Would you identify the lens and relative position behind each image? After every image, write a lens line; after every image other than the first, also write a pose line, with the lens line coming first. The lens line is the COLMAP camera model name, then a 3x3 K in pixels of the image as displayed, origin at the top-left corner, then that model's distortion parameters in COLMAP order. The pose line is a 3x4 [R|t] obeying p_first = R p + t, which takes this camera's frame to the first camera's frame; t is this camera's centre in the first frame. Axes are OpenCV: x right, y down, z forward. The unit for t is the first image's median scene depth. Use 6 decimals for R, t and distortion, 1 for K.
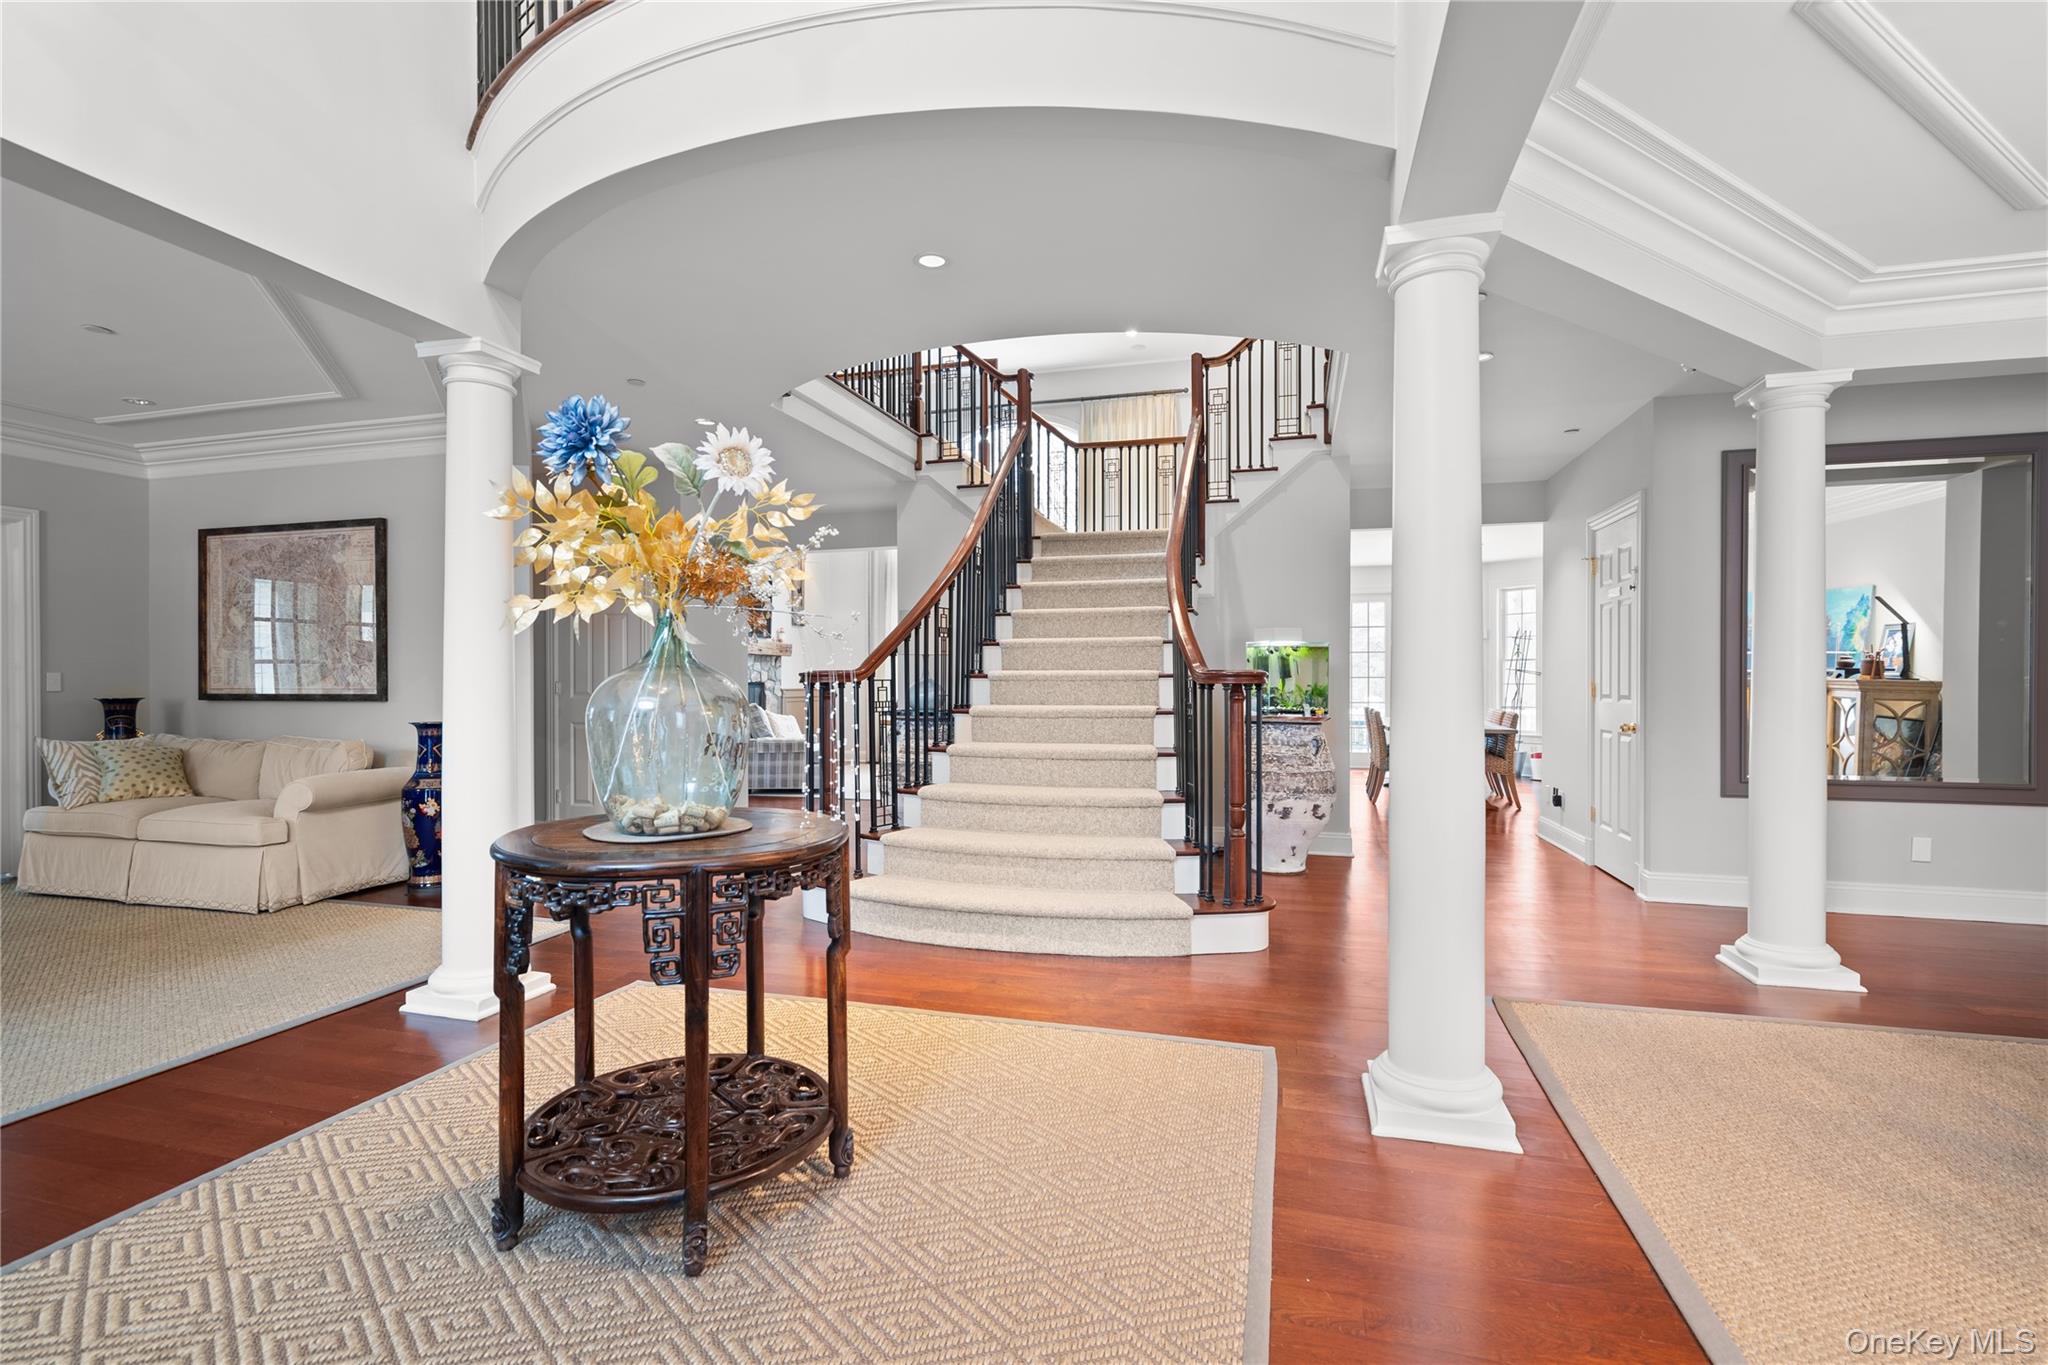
lens RADIAL K [[957.3, 0, 1012.9], [0, 957.3, 685.7], [0, 0, 1]] dist [-0.002958, -0.000061]
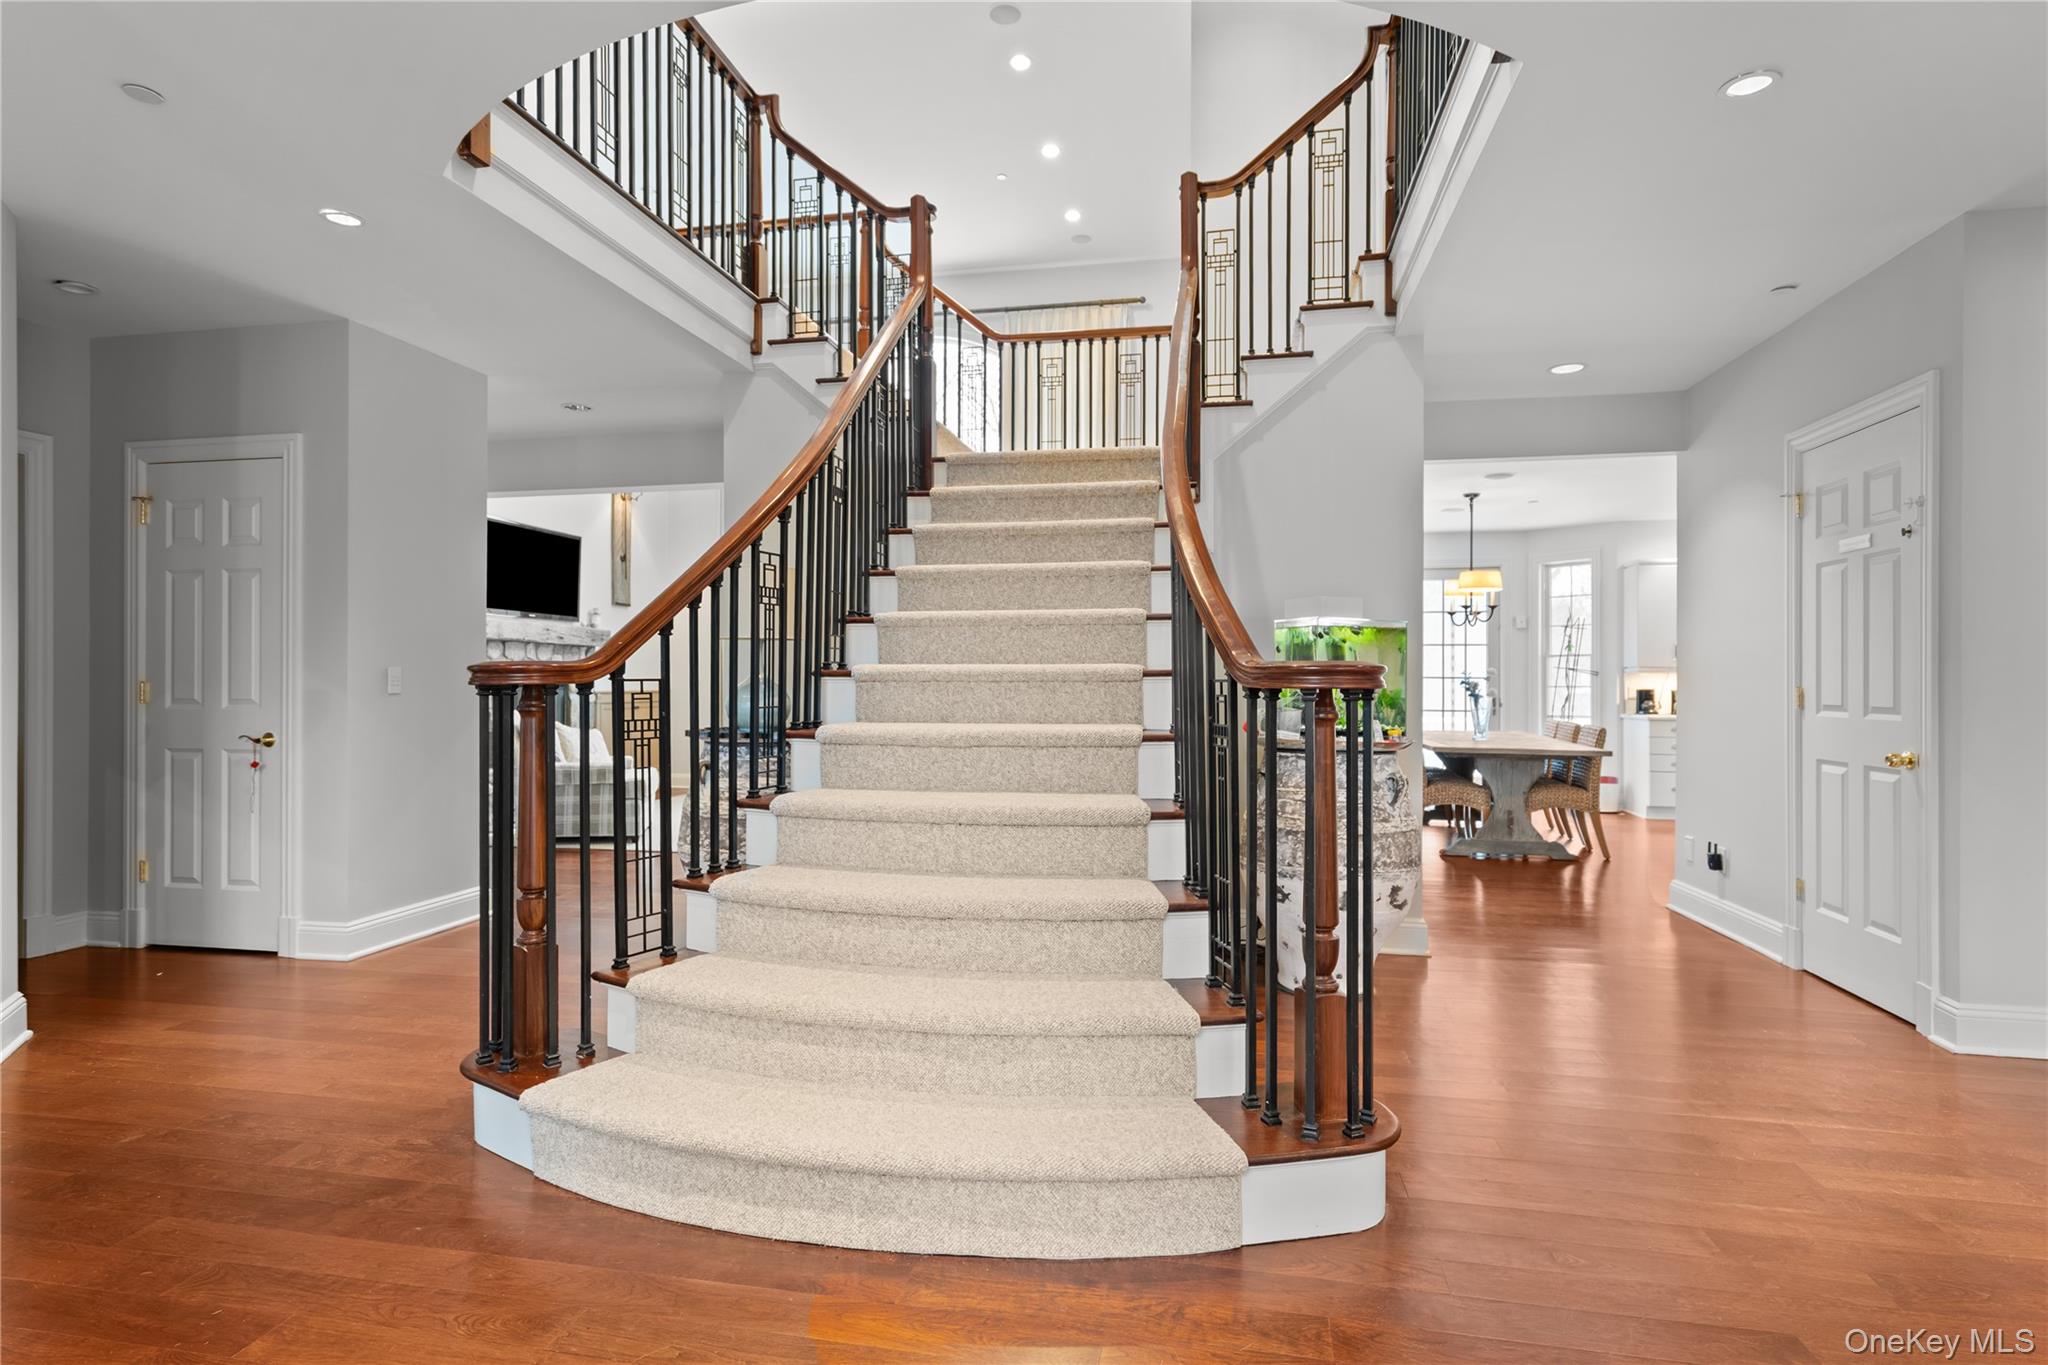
lens RADIAL K [[1075.9, 0, 1024.0], [0, 1075.9, 682.5], [0, 0, 1]] dist [-0.001944, 0.000052]
pose [[0.995712, 0.002316, 0.092482, 0.016286], [-0.001978, 0.999991, -0.003755, -0.001920], [-0.092490, 0.003556, 0.995707, 0.302479]]
